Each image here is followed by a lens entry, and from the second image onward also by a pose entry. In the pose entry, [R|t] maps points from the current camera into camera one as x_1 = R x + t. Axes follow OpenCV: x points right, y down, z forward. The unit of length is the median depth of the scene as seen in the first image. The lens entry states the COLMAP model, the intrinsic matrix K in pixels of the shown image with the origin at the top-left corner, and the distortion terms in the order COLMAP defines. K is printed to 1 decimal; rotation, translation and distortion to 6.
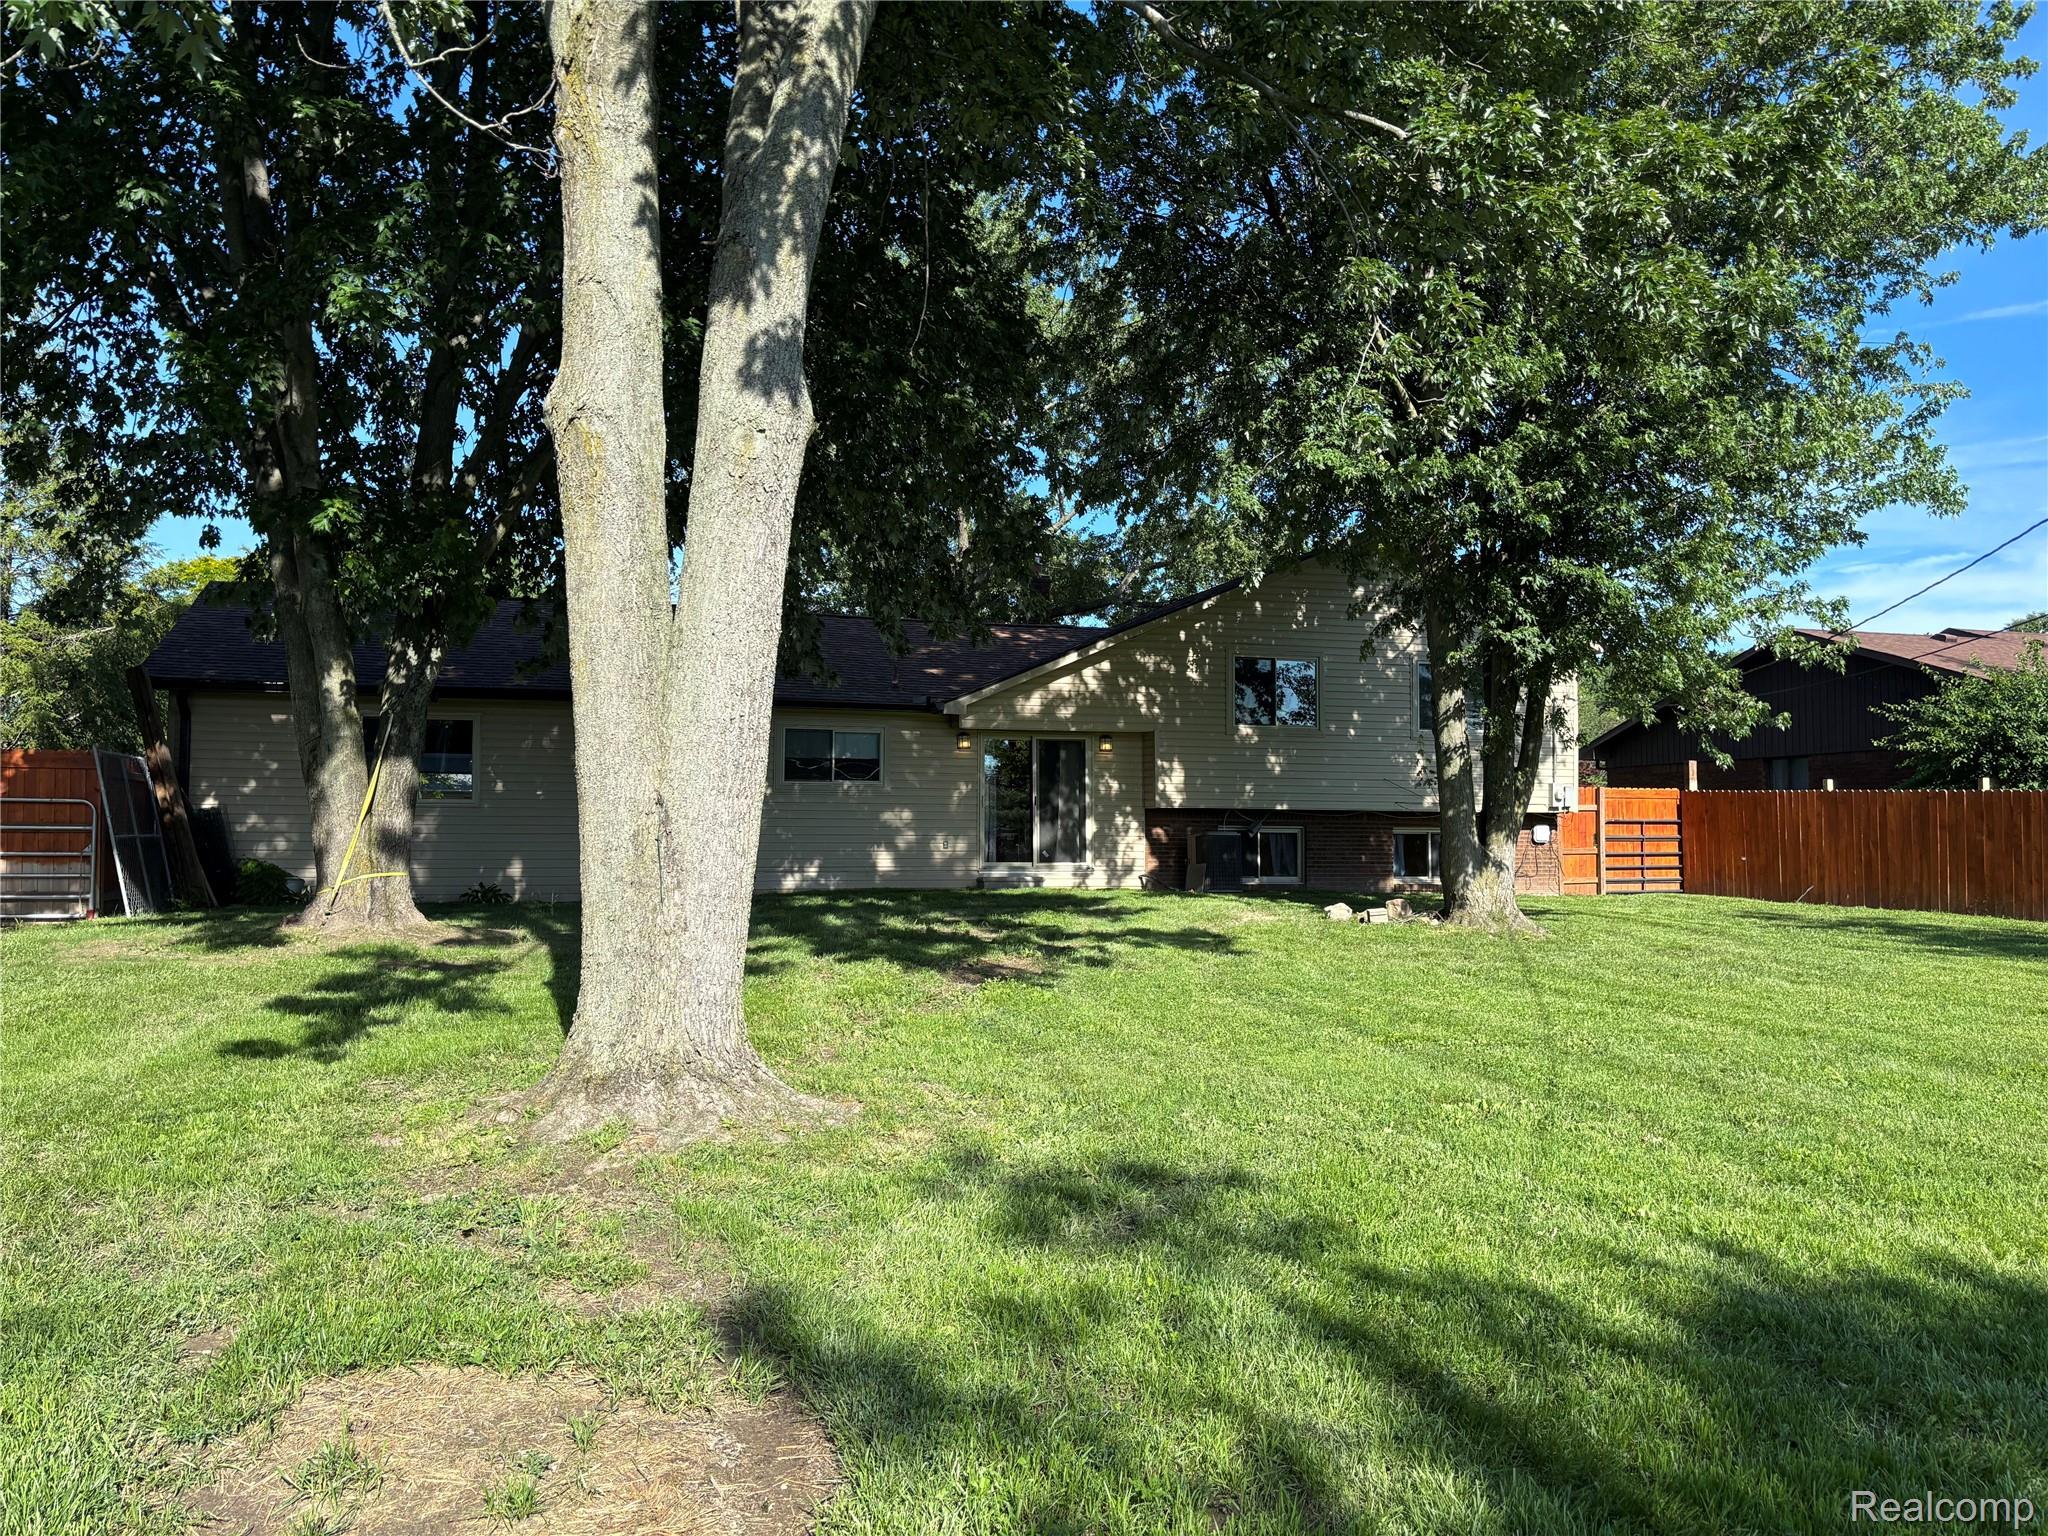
lens RADIAL K [[1536.6, 0, 986.8], [0, 1536.6, 777.5], [0, 0, 1]] dist [0.056012, -0.062470]
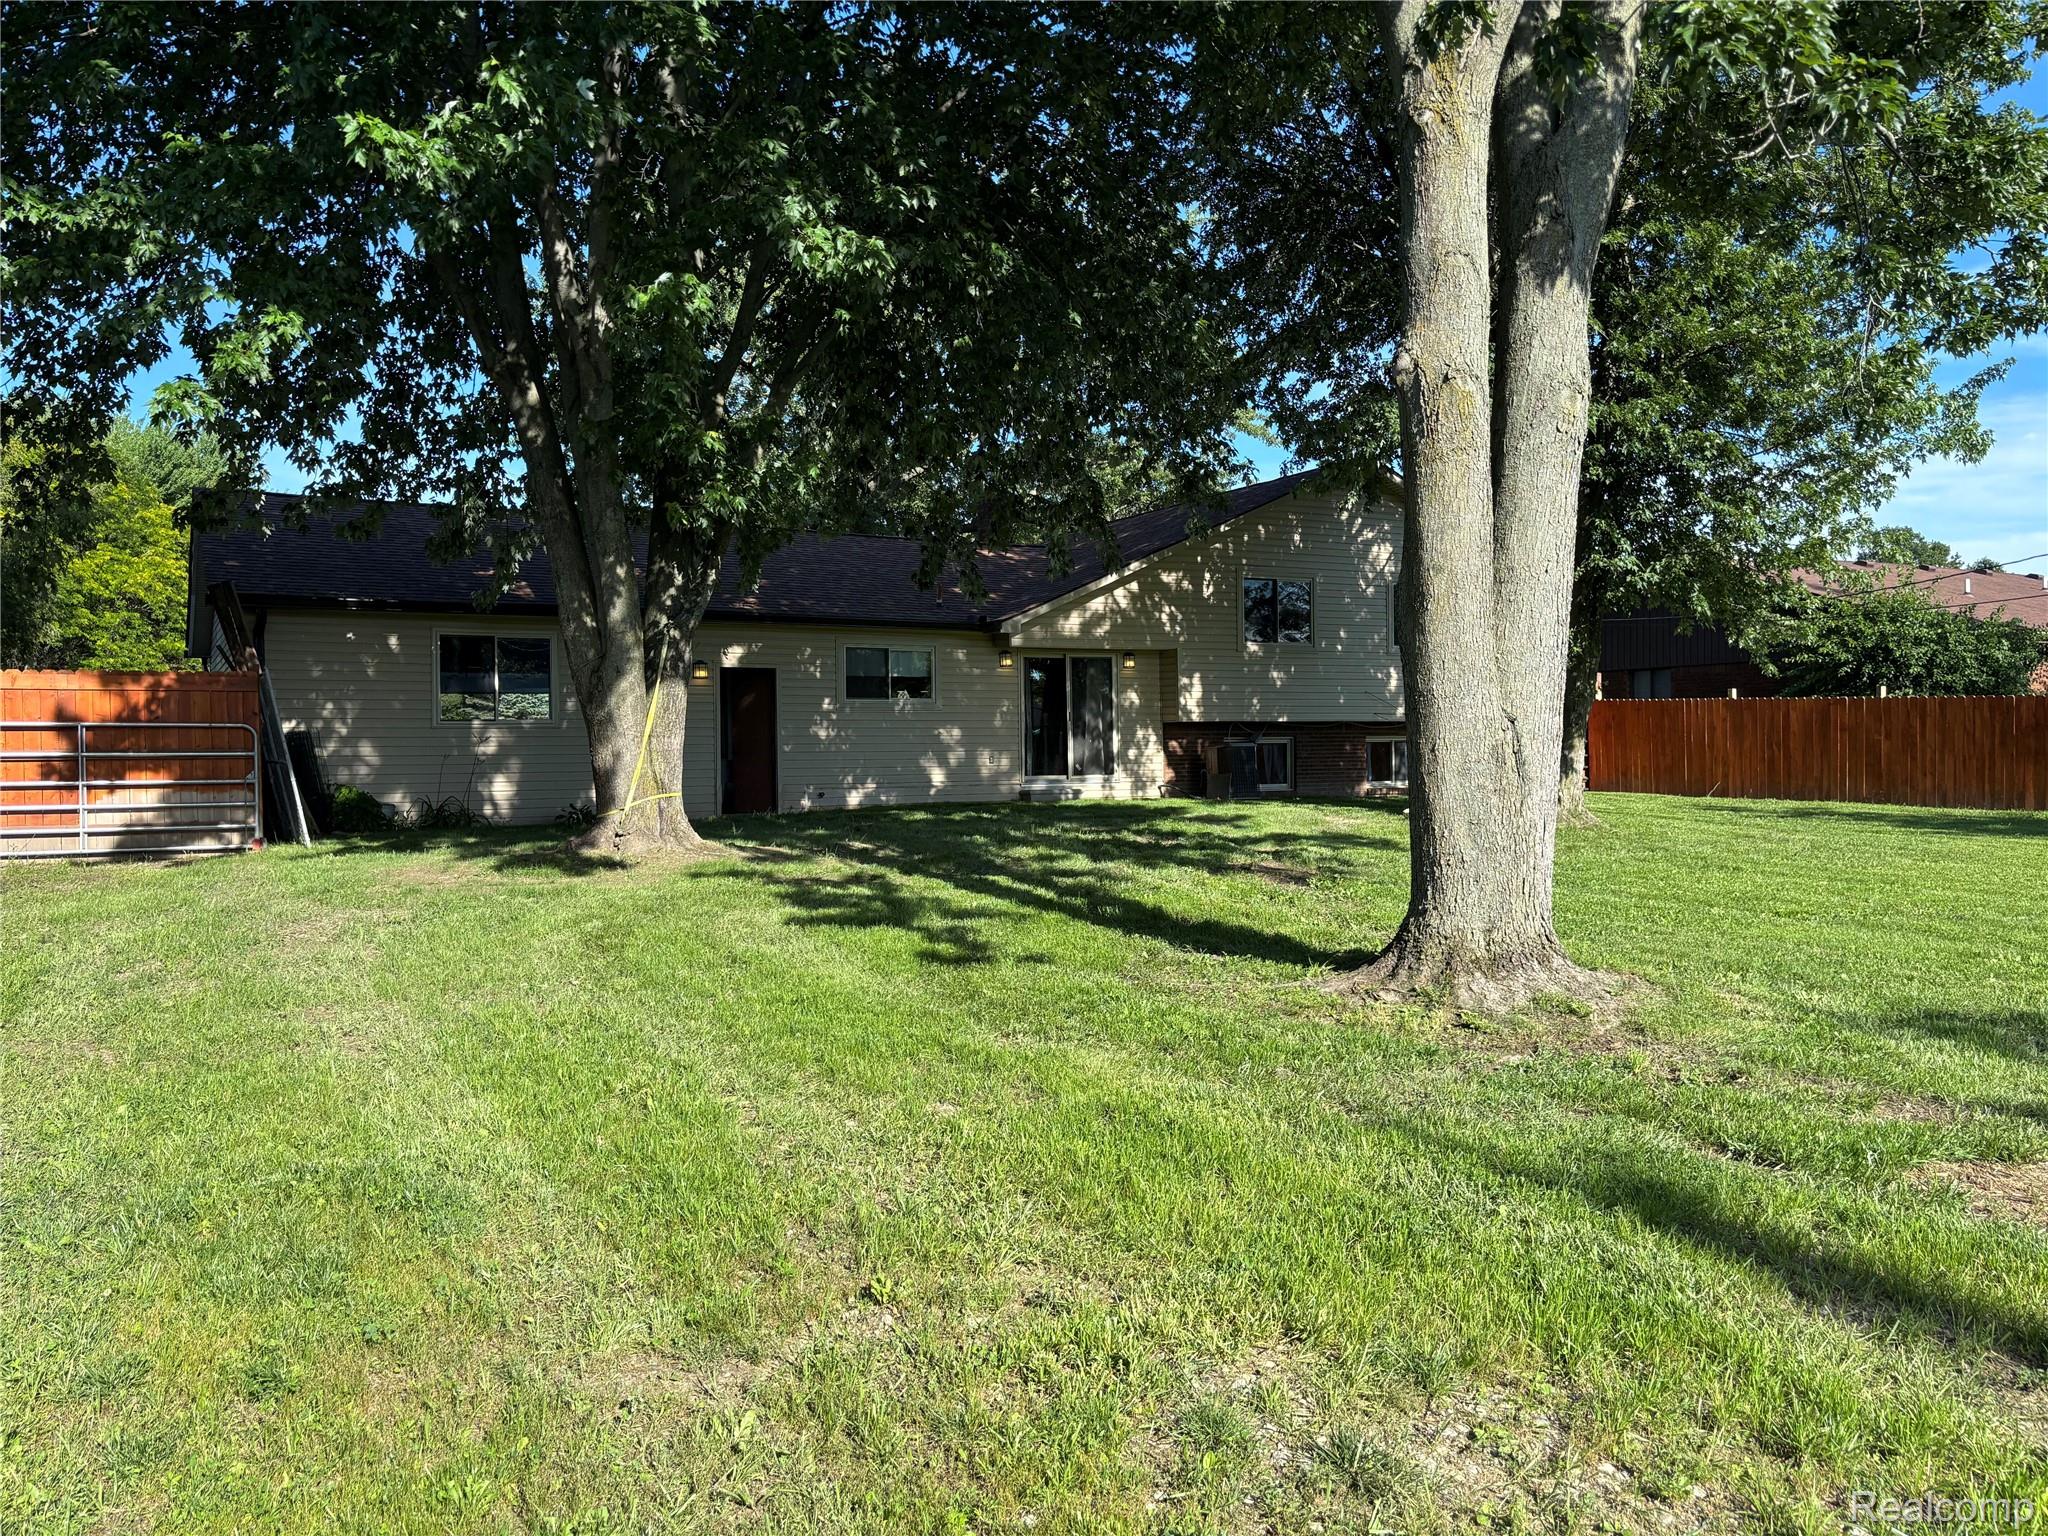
lens RADIAL K [[1536.6, 0, 986.8], [0, 1536.6, 777.5], [0, 0, 1]] dist [0.056012, -0.062470]
pose [[0.984087, -0.018689, 0.176704, -0.208532], [0.009003, 0.998420, 0.055459, -0.001687], [-0.177462, -0.052985, 0.982700, -0.016076]]
